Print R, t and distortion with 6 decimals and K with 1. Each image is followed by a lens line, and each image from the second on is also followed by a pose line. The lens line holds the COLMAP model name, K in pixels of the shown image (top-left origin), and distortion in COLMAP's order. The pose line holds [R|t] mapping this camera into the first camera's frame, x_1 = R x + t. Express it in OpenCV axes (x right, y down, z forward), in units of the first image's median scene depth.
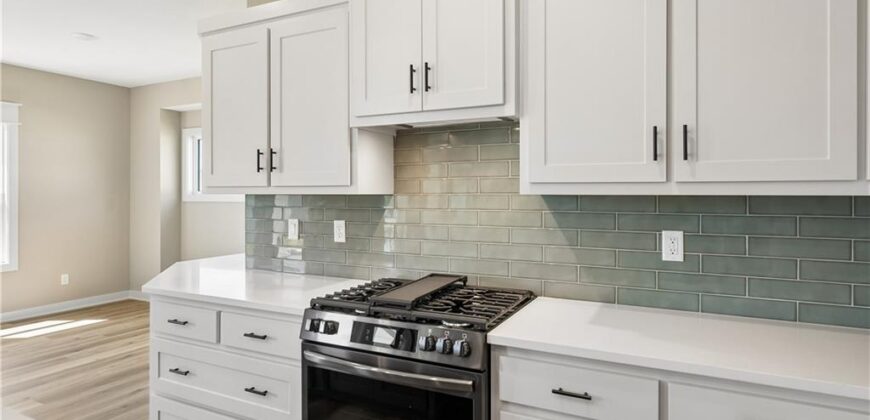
lens RADIAL K [[491.7, 0, 425.9], [0, 491.7, 199.9], [0, 0, 1]] dist [-0.000843, 0.002255]
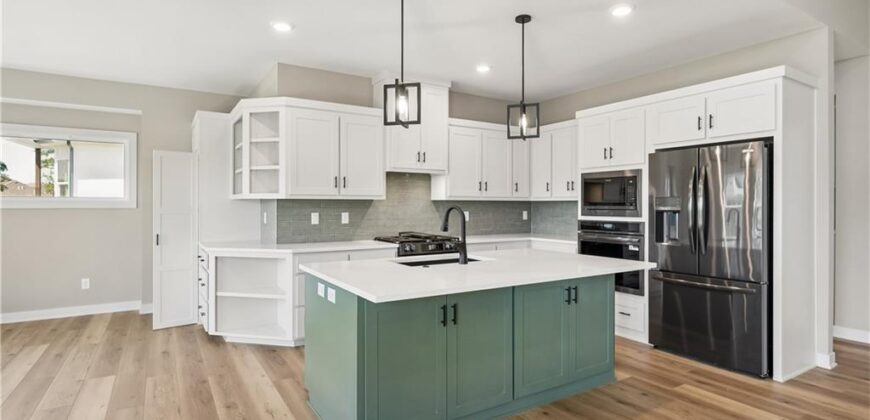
lens RADIAL K [[438.3, 0, 435.6], [0, 438.3, 211.5], [0, 0, 1]] dist [0.006451, -0.002458]
pose [[0.512745, -0.012774, 0.858446, -1.791838], [0.010725, 0.999907, 0.008473, 0.030628], [-0.858474, 0.004862, 0.512834, -0.269888]]
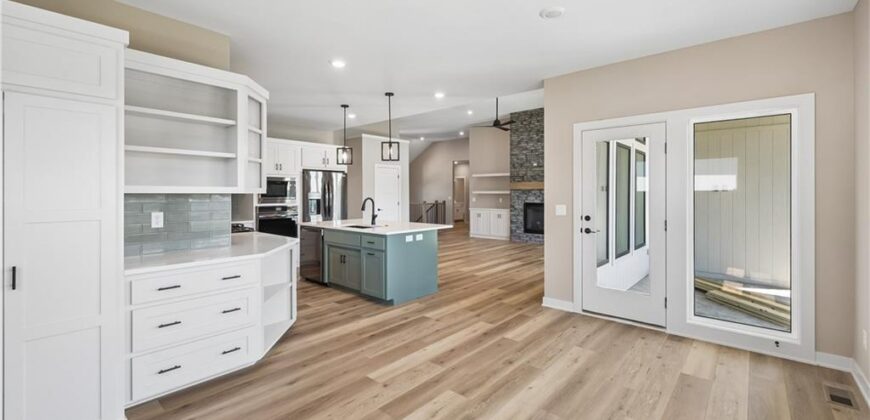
lens RADIAL K [[359.8, 0, 433.5], [0, 359.8, 194.4], [0, 0, 1]] dist [-0.008756, 0.003632]
pose [[-0.968127, -0.002474, 0.250449, -1.592478], [0.001031, 0.999903, 0.013860, -0.029111], [-0.250459, 0.013676, -0.968031, 2.436805]]
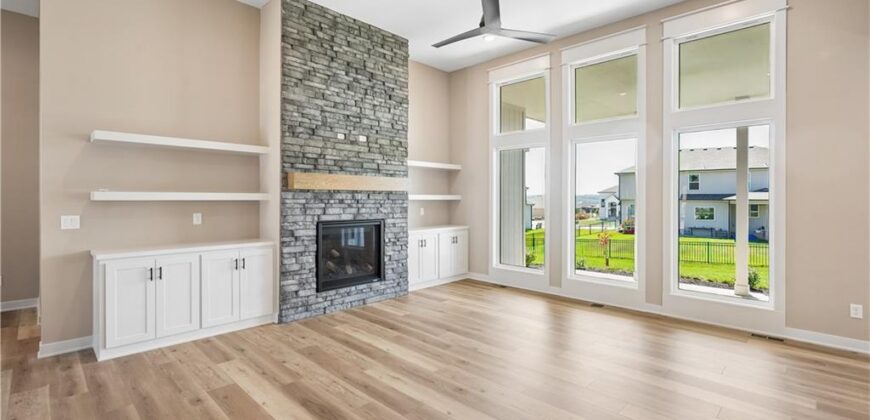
lens RADIAL K [[397.5, 0, 440.7], [0, 397.5, 196.4], [0, 0, 1]] dist [0.001603, 0.001165]
pose [[-0.288326, -0.005916, -0.957514, 0.200081], [-0.014661, 0.999891, -0.001763, -0.001743], [0.957420, 0.013530, -0.288381, -0.839126]]
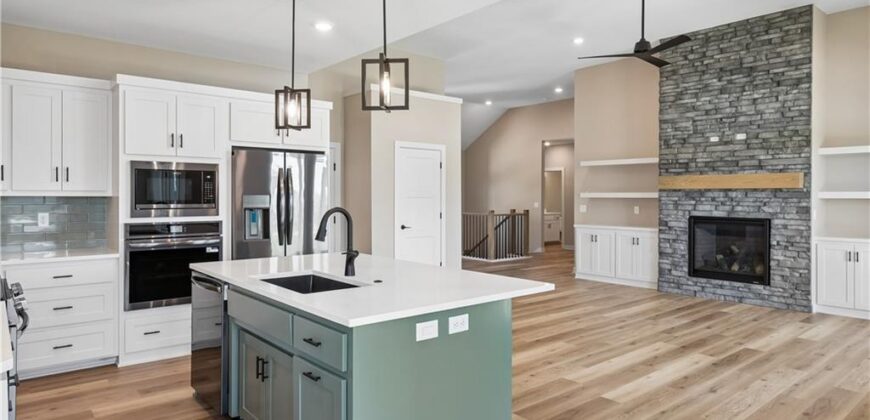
lens RADIAL K [[517.4, 0, 436.5], [0, 517.4, 198.5], [0, 0, 1]] dist [0.002467, 0.002526]
pose [[-0.923385, -0.006440, 0.383821, -1.354393], [-0.000750, 0.999888, 0.014973, -0.019554], [-0.383874, 0.013537, -0.923286, 1.443860]]
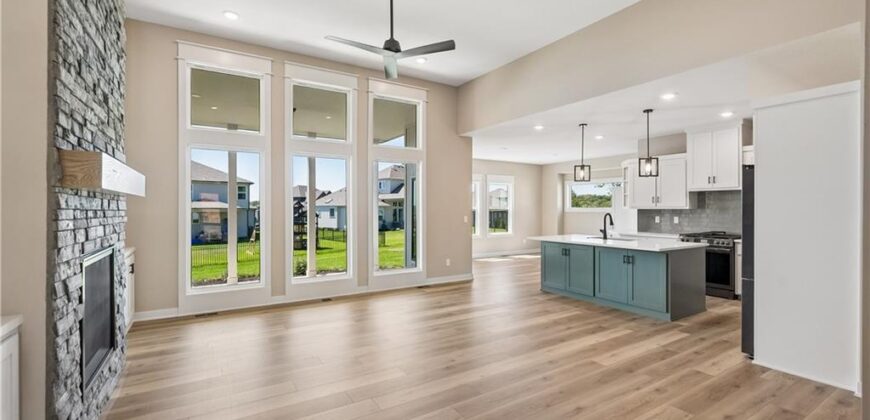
lens RADIAL K [[359.8, 0, 435.9], [0, 359.8, 212.6], [0, 0, 1]] dist [-0.008756, 0.003632]
pose [[0.855500, 0.004481, -0.517783, -0.367660], [-0.004414, 0.999989, 0.001360, 0.021123], [0.517783, 0.001122, 0.855511, -2.304211]]
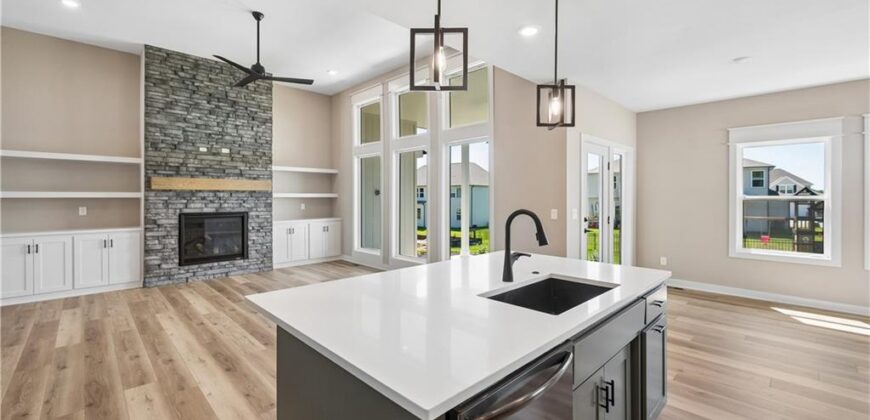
lens RADIAL K [[359.8, 0, 443.0], [0, 359.8, 196.2], [0, 0, 1]] dist [-0.008756, 0.003632]
pose [[-0.303916, -0.003126, -0.952694, 0.233577], [-0.011693, 0.999932, 0.000449, -0.008303], [0.952627, 0.011276, -0.303931, 0.443889]]
